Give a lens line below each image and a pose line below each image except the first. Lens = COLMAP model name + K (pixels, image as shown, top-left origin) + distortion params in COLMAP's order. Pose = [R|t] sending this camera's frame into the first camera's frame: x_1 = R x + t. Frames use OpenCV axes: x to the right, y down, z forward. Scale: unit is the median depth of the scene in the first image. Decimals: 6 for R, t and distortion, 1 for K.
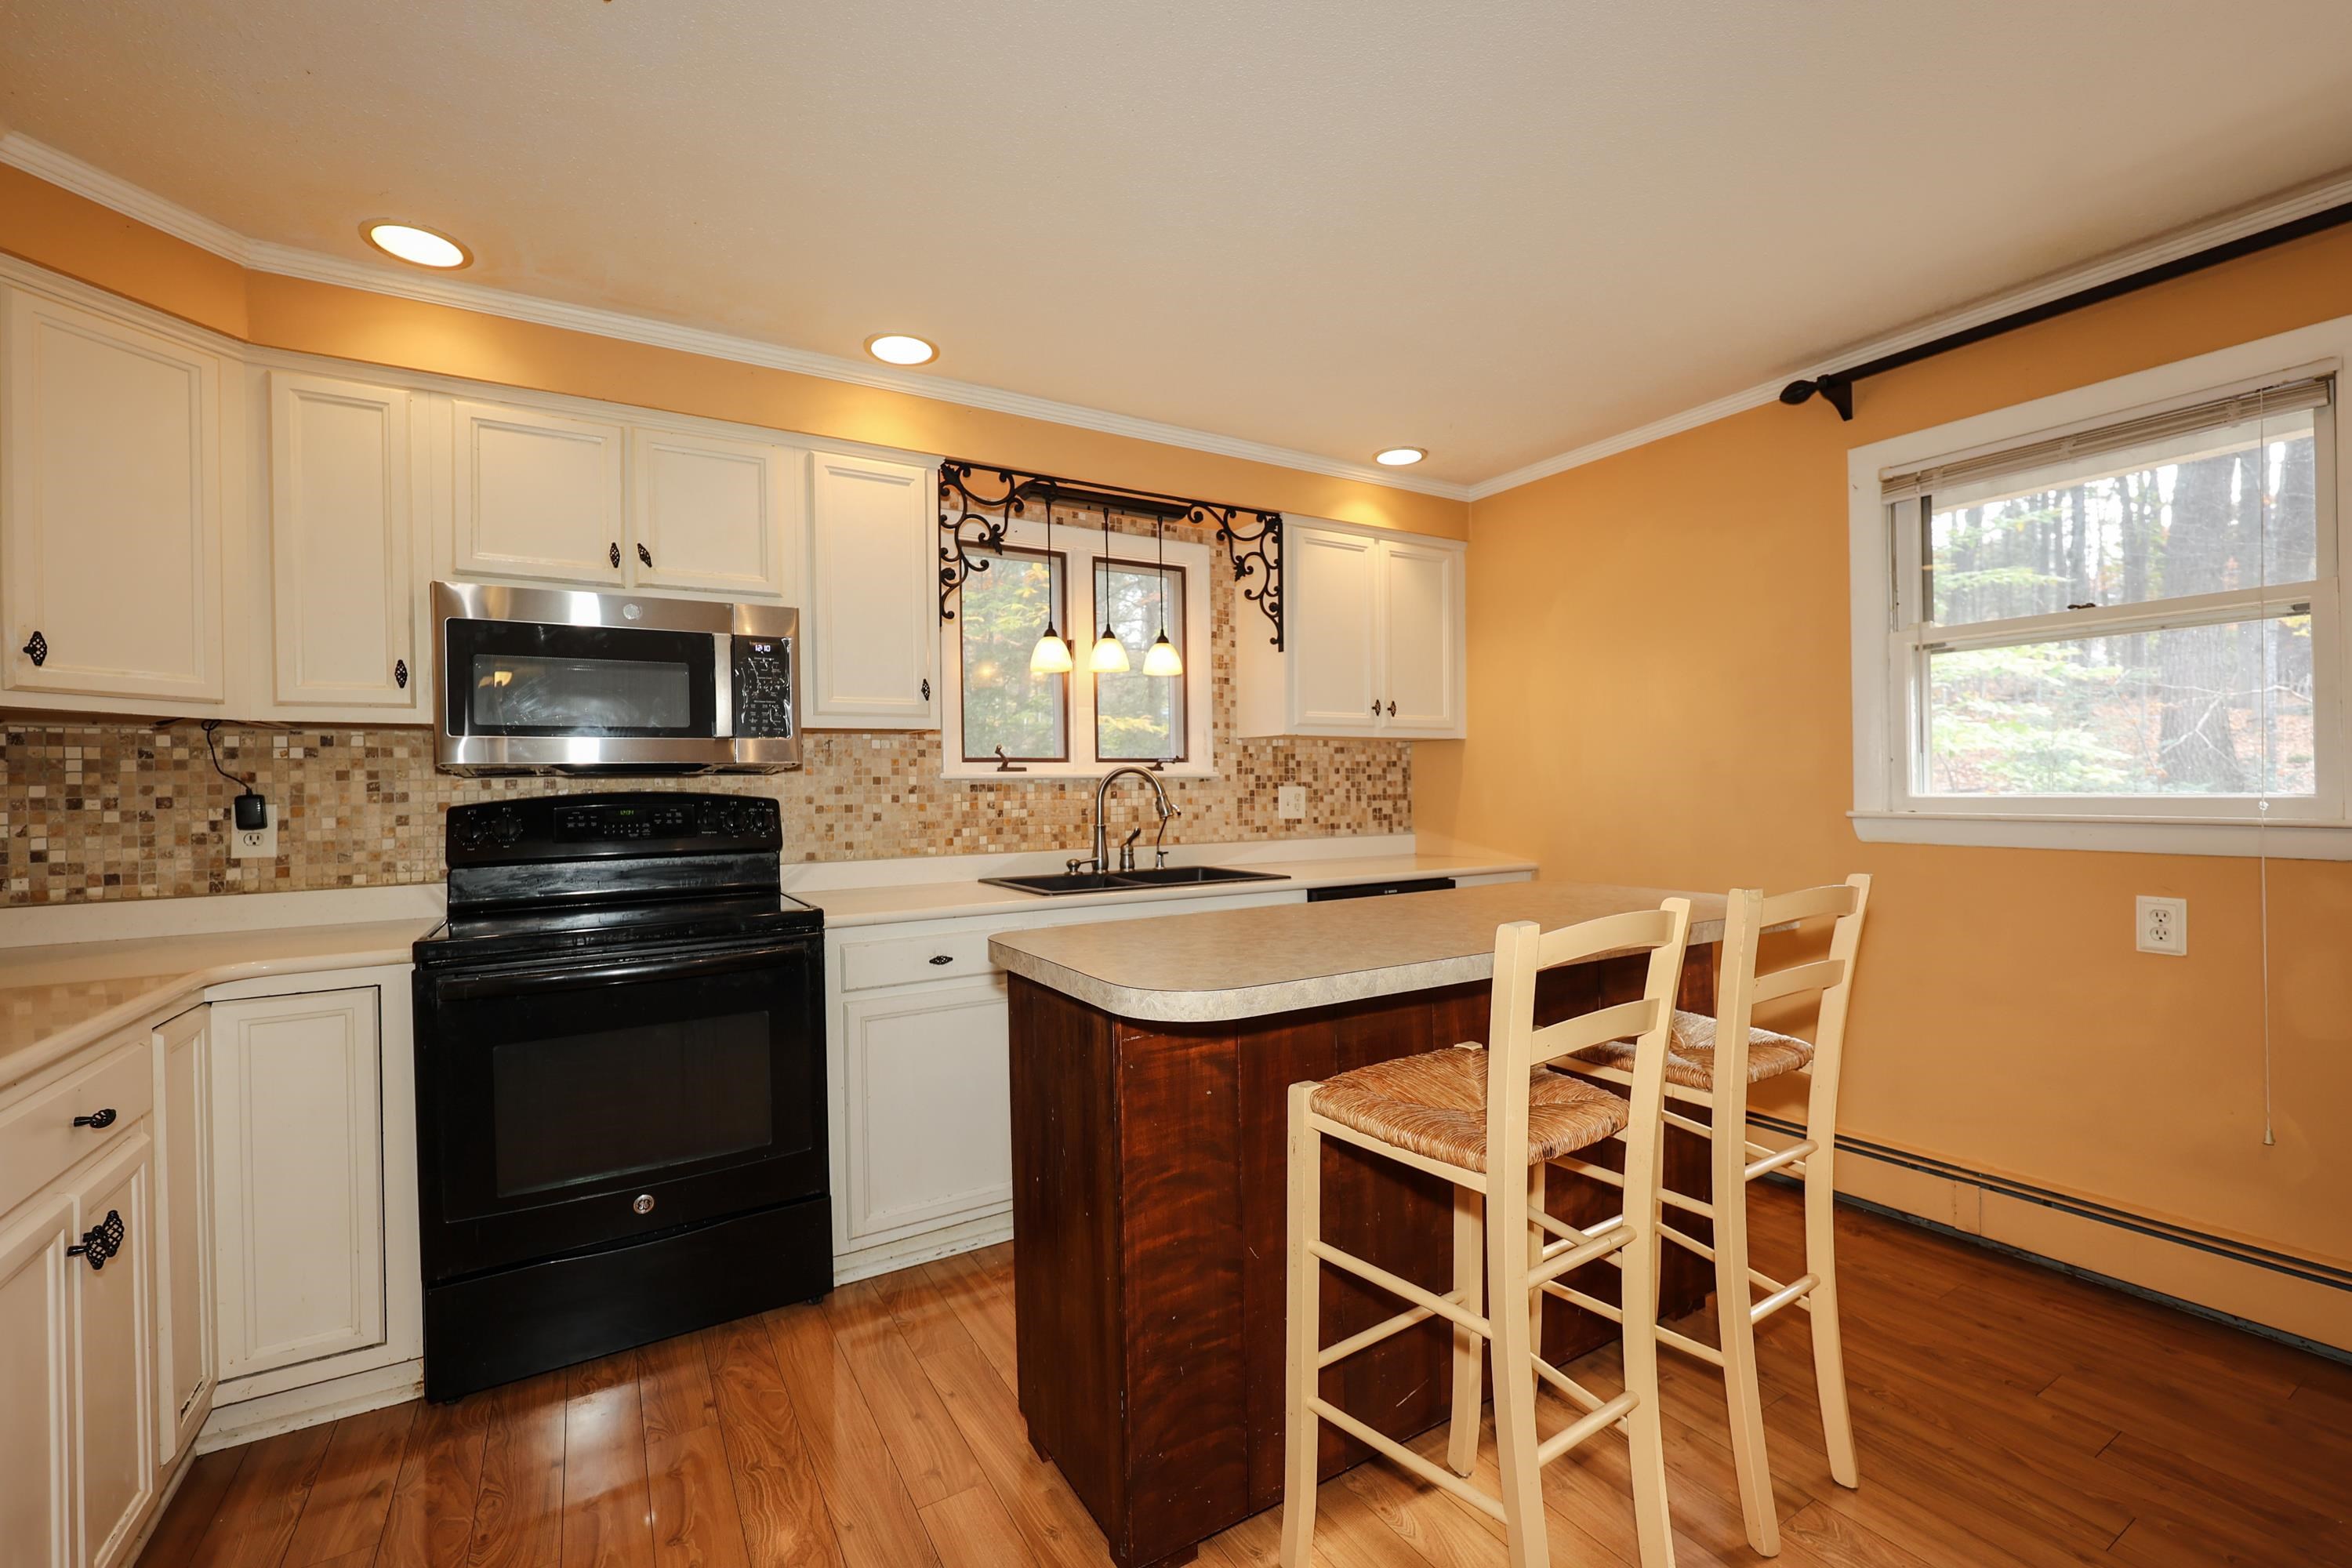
lens RADIAL K [[970.0, 0, 1173.5], [0, 970.0, 782.9], [0, 0, 1]] dist [-0.001747, 0.000859]
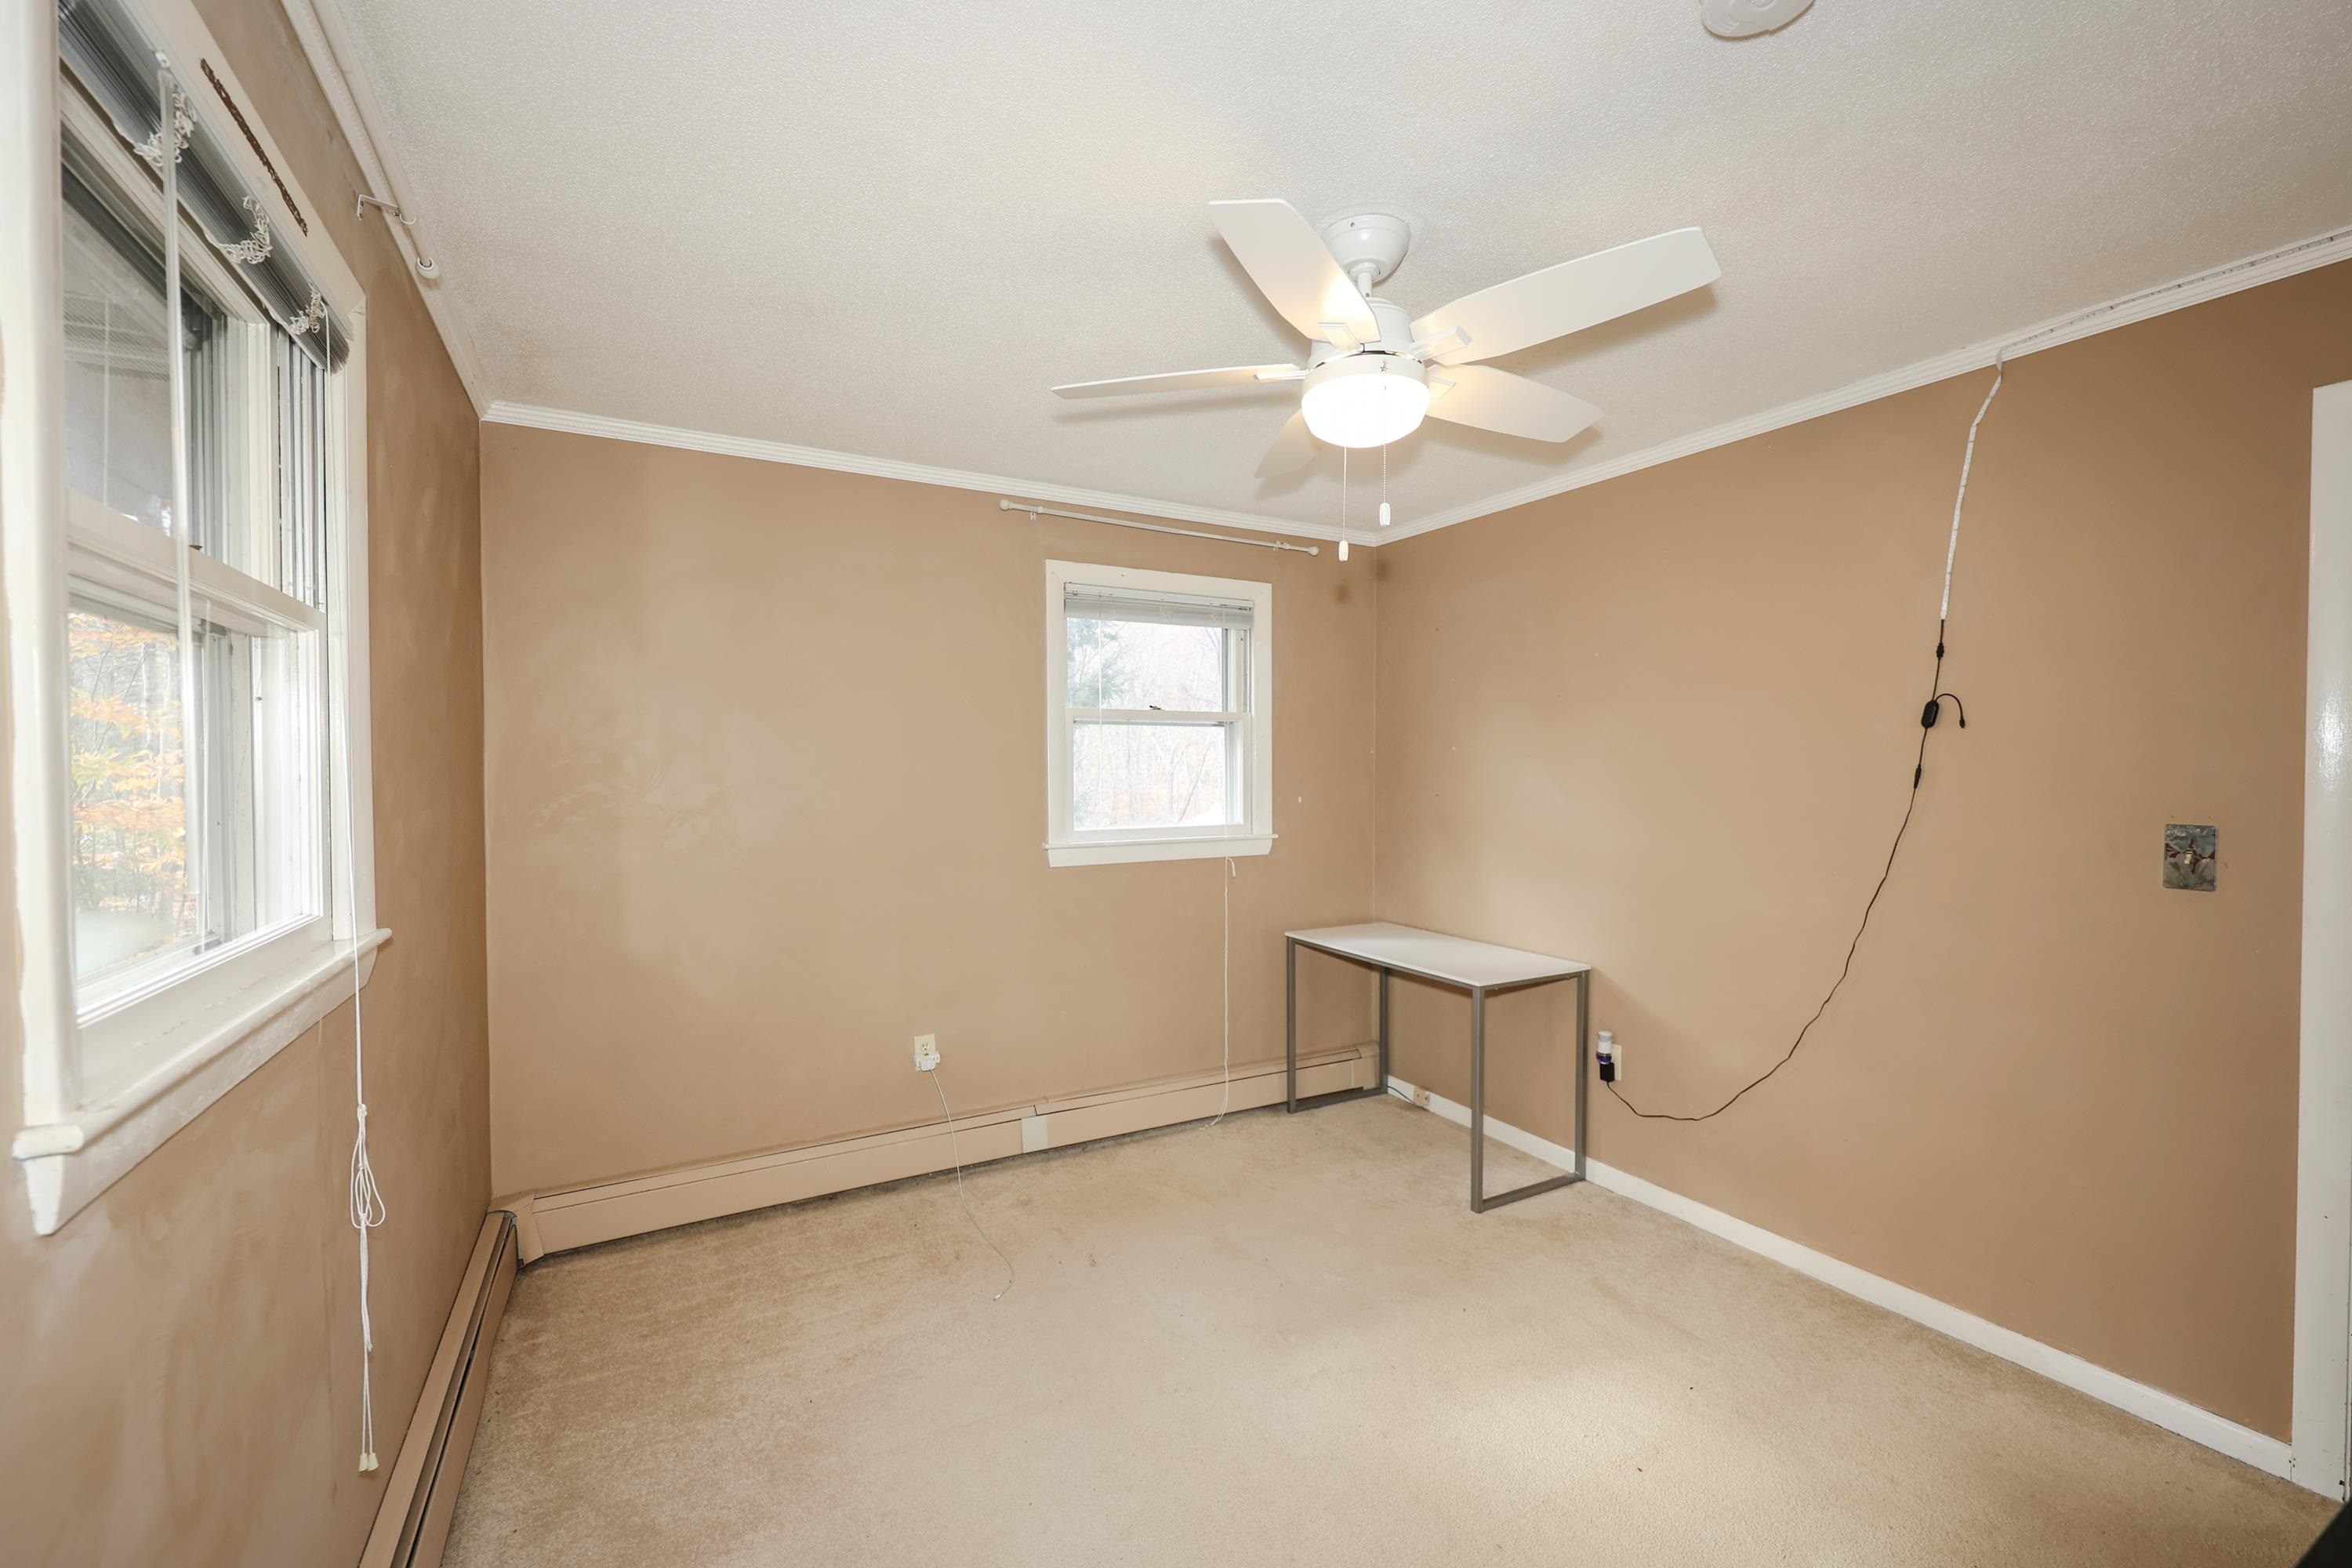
lens RADIAL K [[970.0, 0, 1163.8], [0, 970.0, 793.0], [0, 0, 1]] dist [-0.001747, 0.000859]
pose [[0.039543, -0.009618, 0.999172, -0.502925], [-0.005653, 0.999936, 0.009849, -0.045111], [-0.999202, -0.006038, 0.039486, 0.713469]]
